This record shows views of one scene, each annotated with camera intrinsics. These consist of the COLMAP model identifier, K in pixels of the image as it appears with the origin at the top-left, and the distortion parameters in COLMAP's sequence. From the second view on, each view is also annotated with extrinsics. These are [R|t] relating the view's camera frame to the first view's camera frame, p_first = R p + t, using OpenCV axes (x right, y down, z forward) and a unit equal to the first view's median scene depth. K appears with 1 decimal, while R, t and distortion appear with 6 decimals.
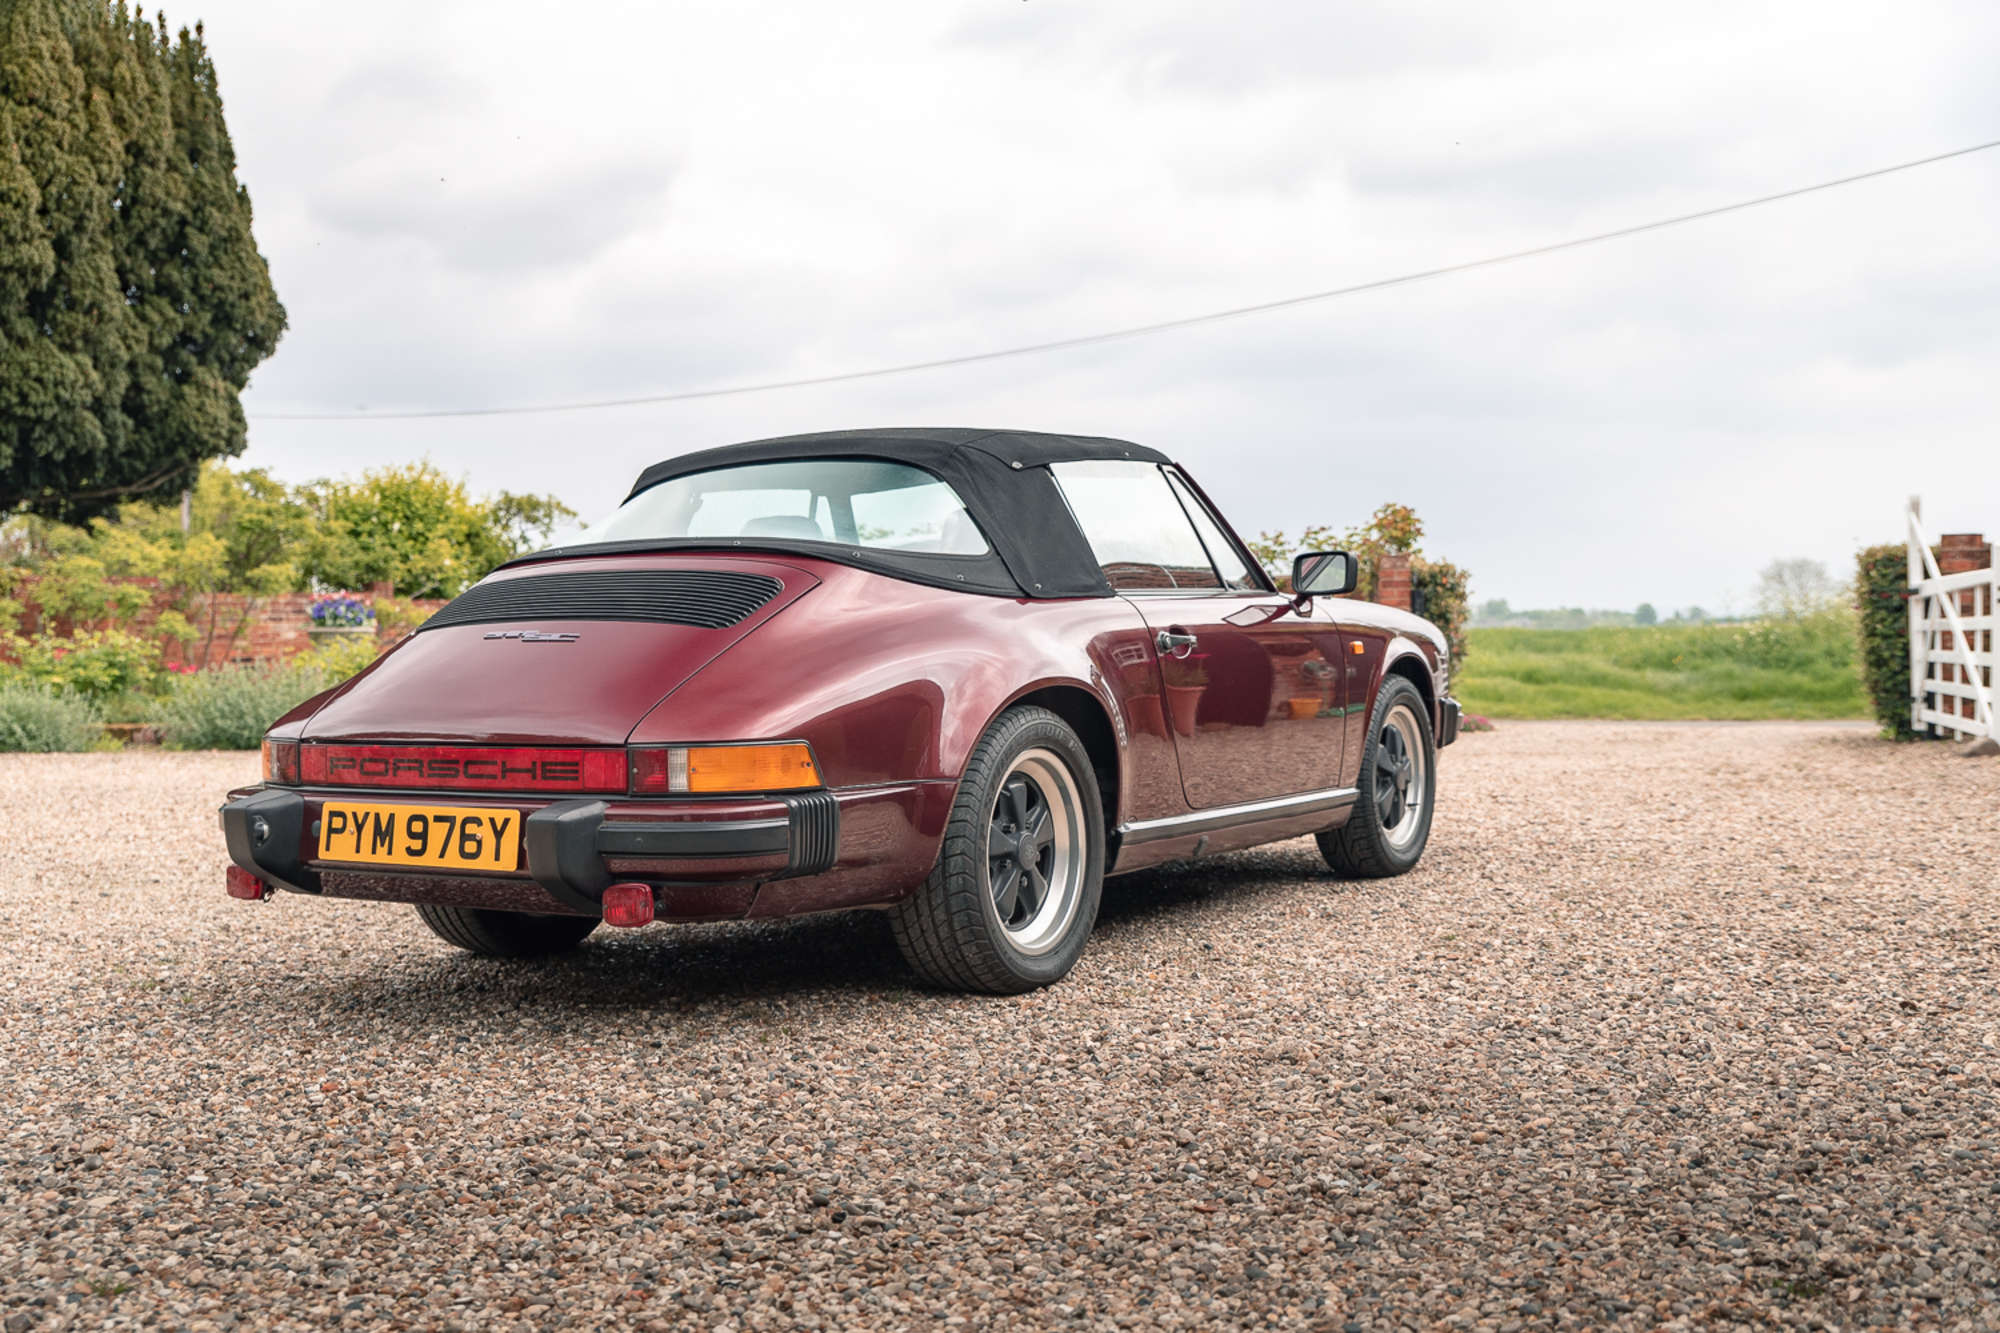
lens RADIAL K [[2245.5, 0, 1000.0], [0, 2245.5, 666.5], [0, 0, 1]] dist [-0.004712, -0.004781]
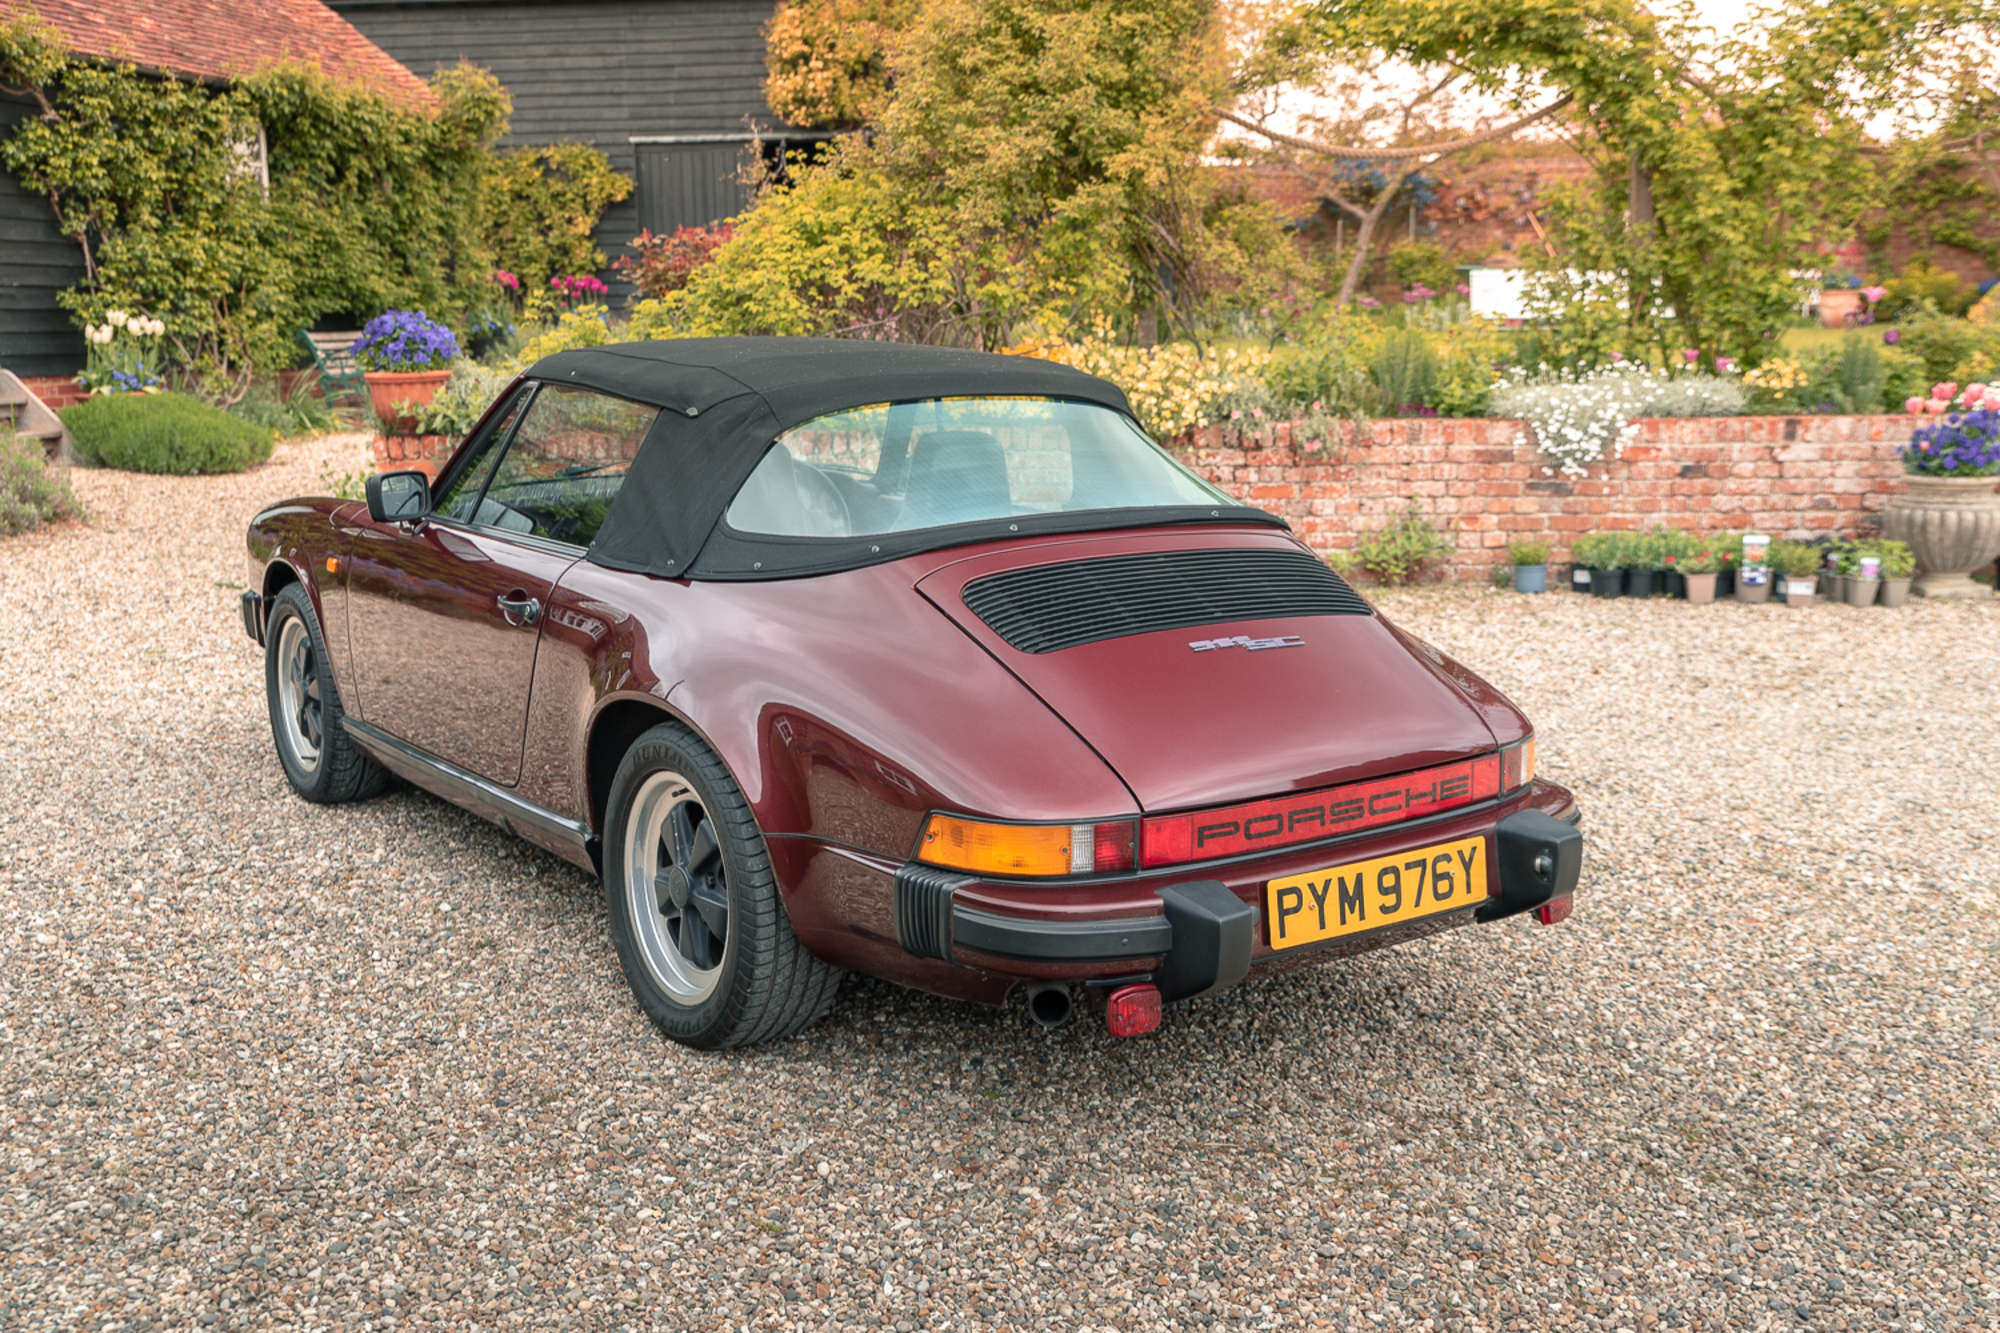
lens RADIAL K [[1973.4, 0, 1002.6], [0, 1973.4, 675.9], [0, 0, 1]] dist [0.000399, -0.011866]
pose [[0.373441, -0.141721, 0.916764, -1.013789], [0.001146, 0.988331, 0.152318, -0.127225], [-0.927653, -0.055831, 0.369246, 0.848906]]
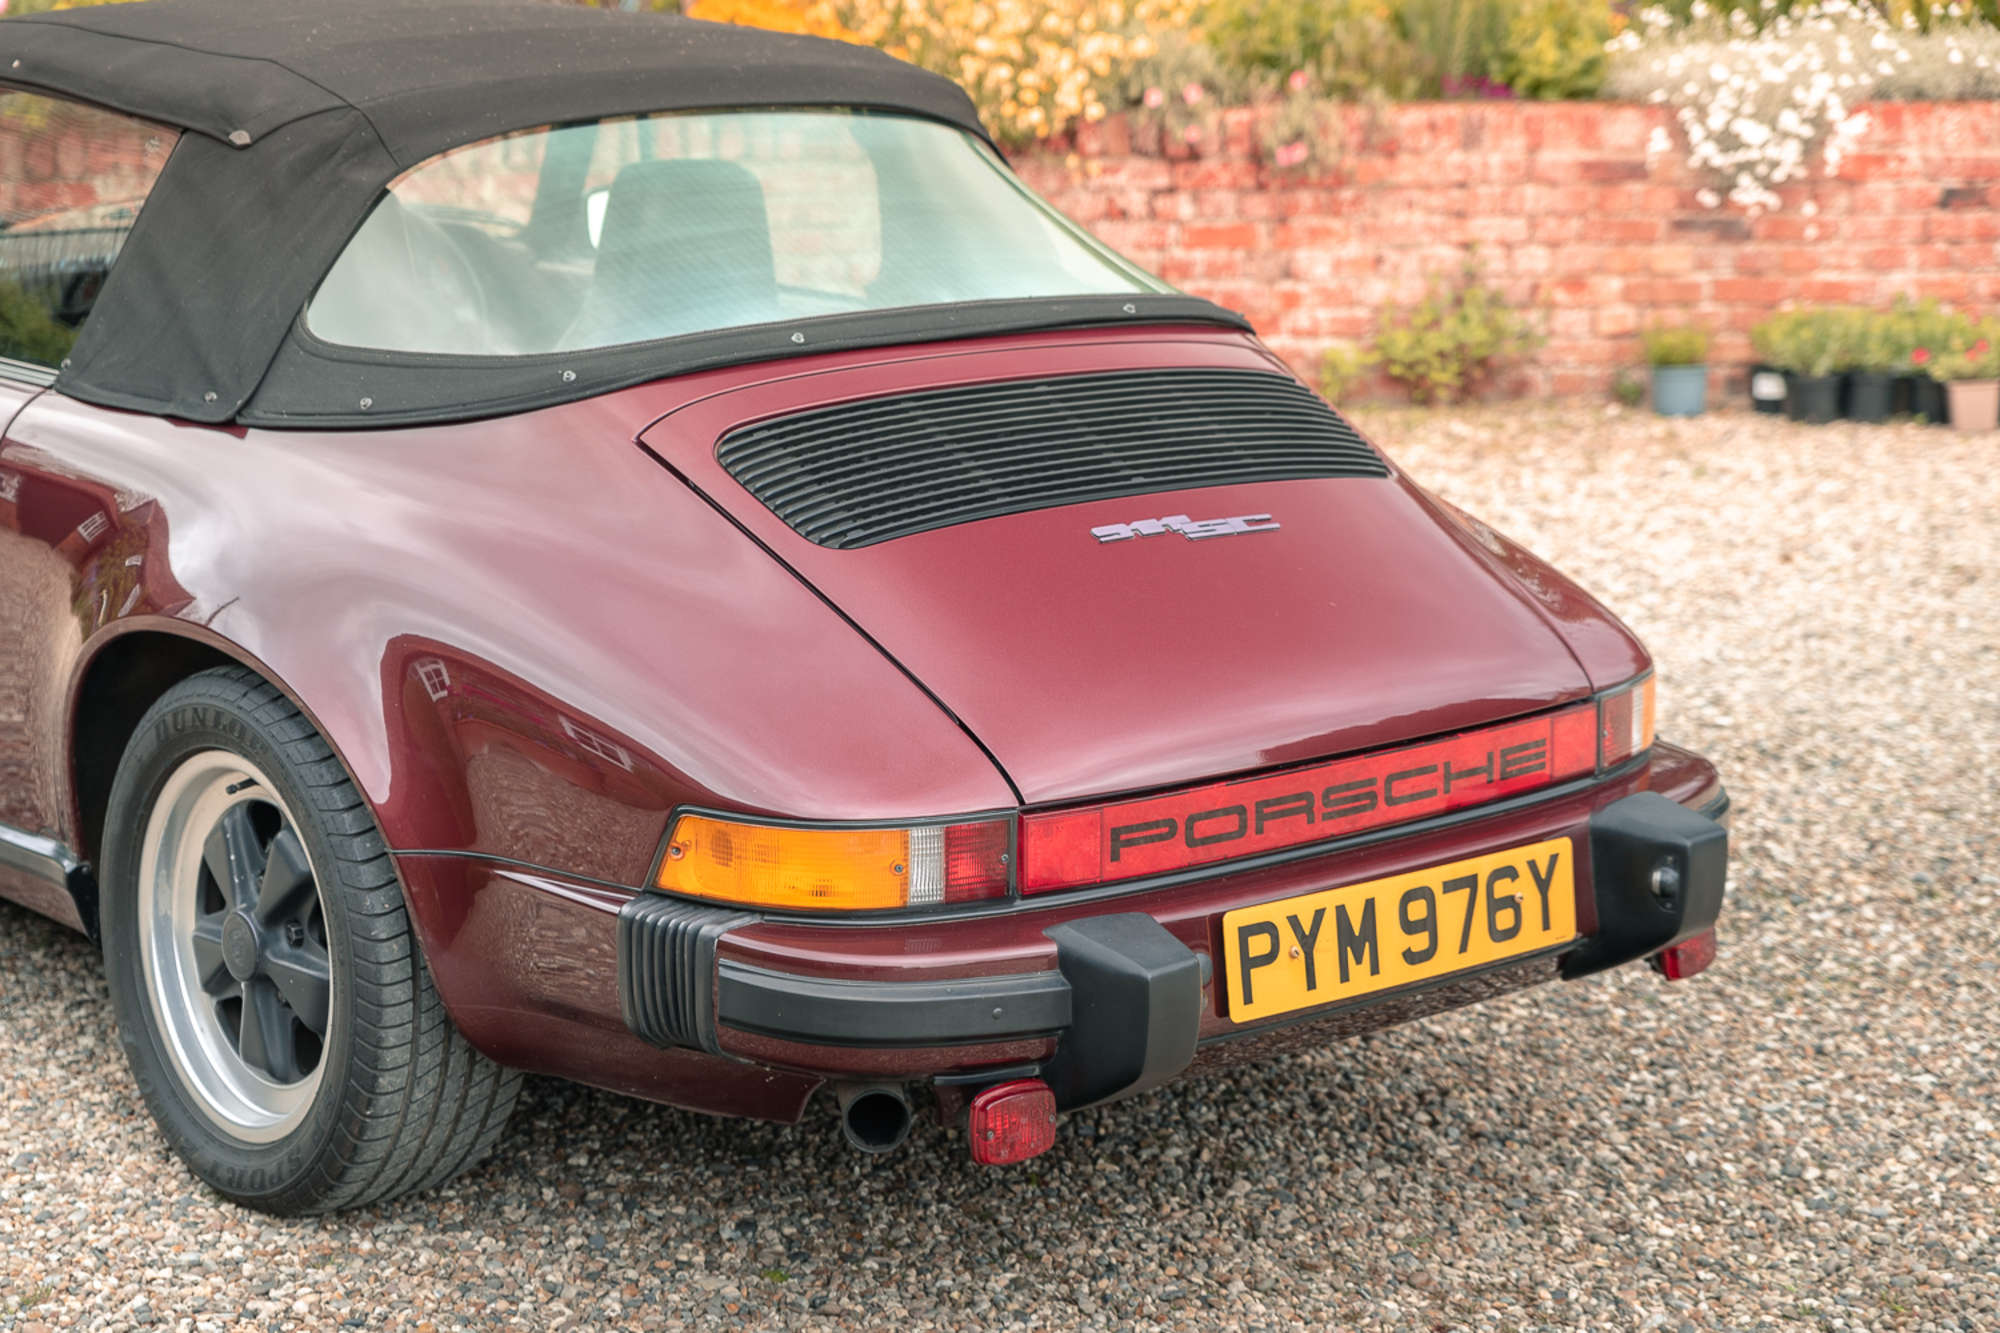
lens RADIAL K [[3803.6, 0, 1000.0], [0, 3803.6, 666.5], [0, 0, 1]] dist [0.006151, -0.128363]
pose [[0.299444, -0.170304, 0.938792, -1.145827], [-0.000655, 0.983904, 0.178696, -0.152883], [-0.954114, -0.054124, 0.294512, 0.817656]]
